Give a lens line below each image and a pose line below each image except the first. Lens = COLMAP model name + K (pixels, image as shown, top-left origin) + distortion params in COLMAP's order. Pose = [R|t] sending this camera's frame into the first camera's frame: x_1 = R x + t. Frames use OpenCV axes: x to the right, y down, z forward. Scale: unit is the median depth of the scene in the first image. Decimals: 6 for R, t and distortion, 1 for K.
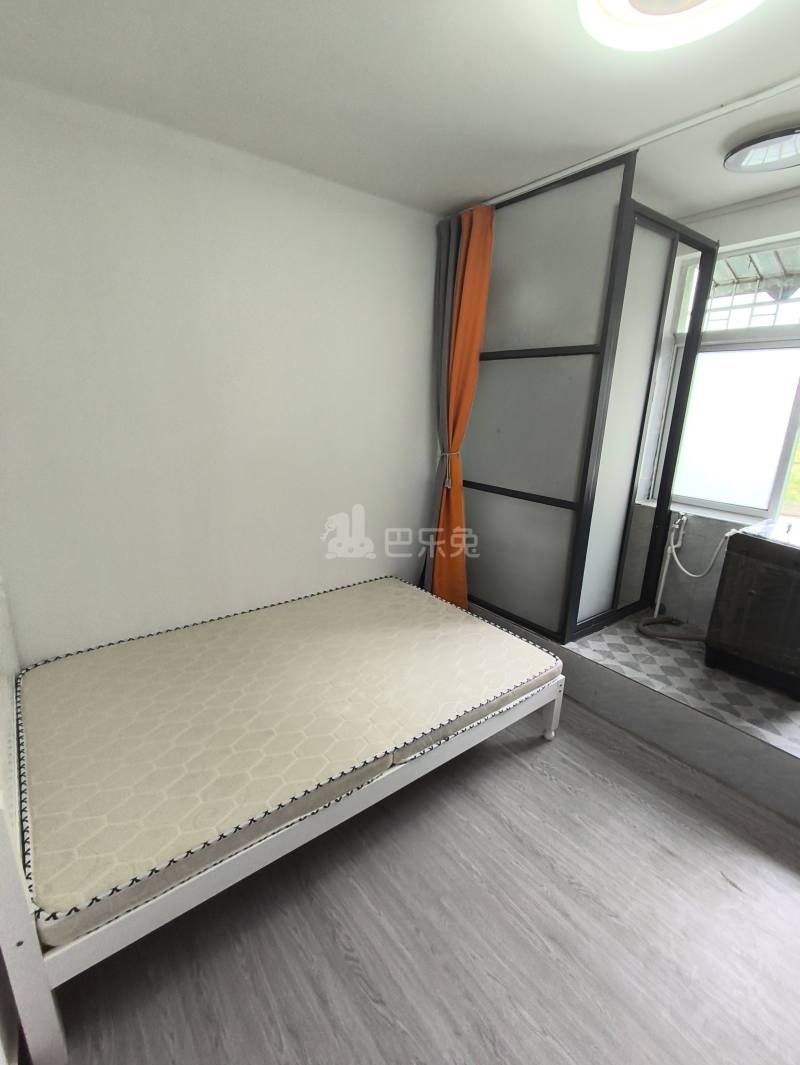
lens RADIAL K [[484.4, 0, 398.6], [0, 484.4, 535.9], [0, 0, 1]] dist [0.004317, -0.002356]
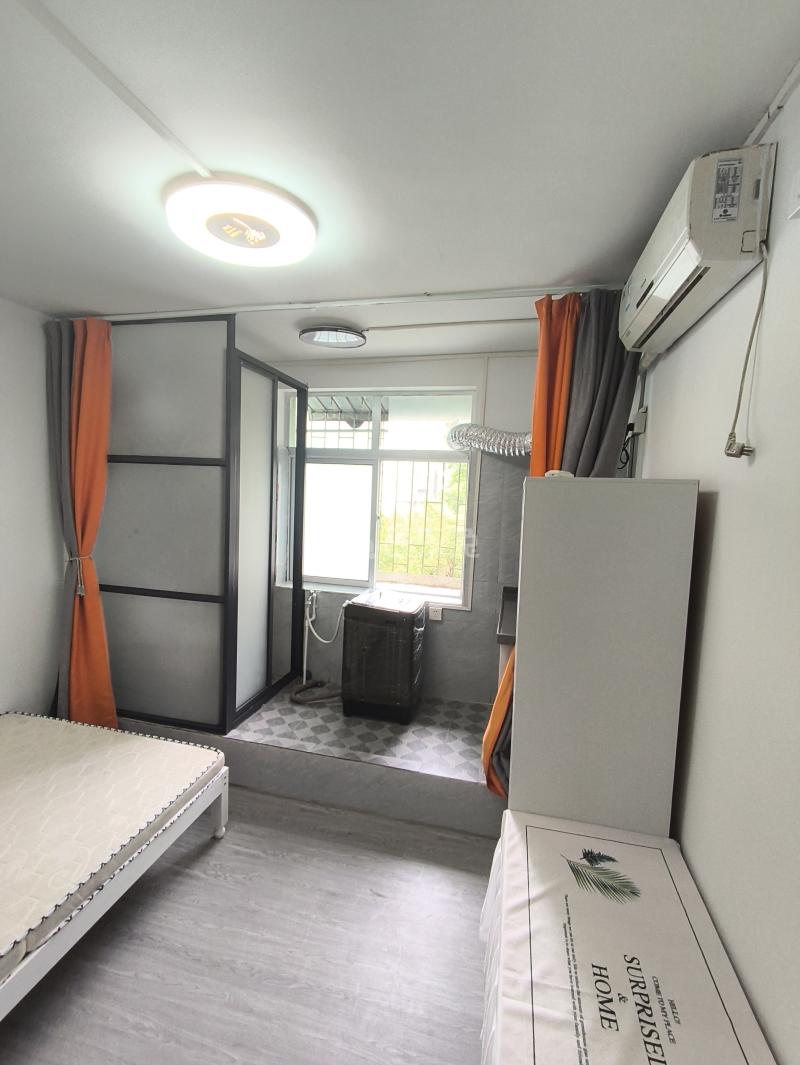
lens RADIAL K [[484.4, 0, 394.4], [0, 484.4, 536.4], [0, 0, 1]] dist [0.004317, -0.002356]
pose [[0.780399, -0.054628, 0.622891, 0.000507], [0.151739, 0.982944, -0.103903, -0.033740], [-0.606591, 0.175603, 0.775378, -0.108429]]
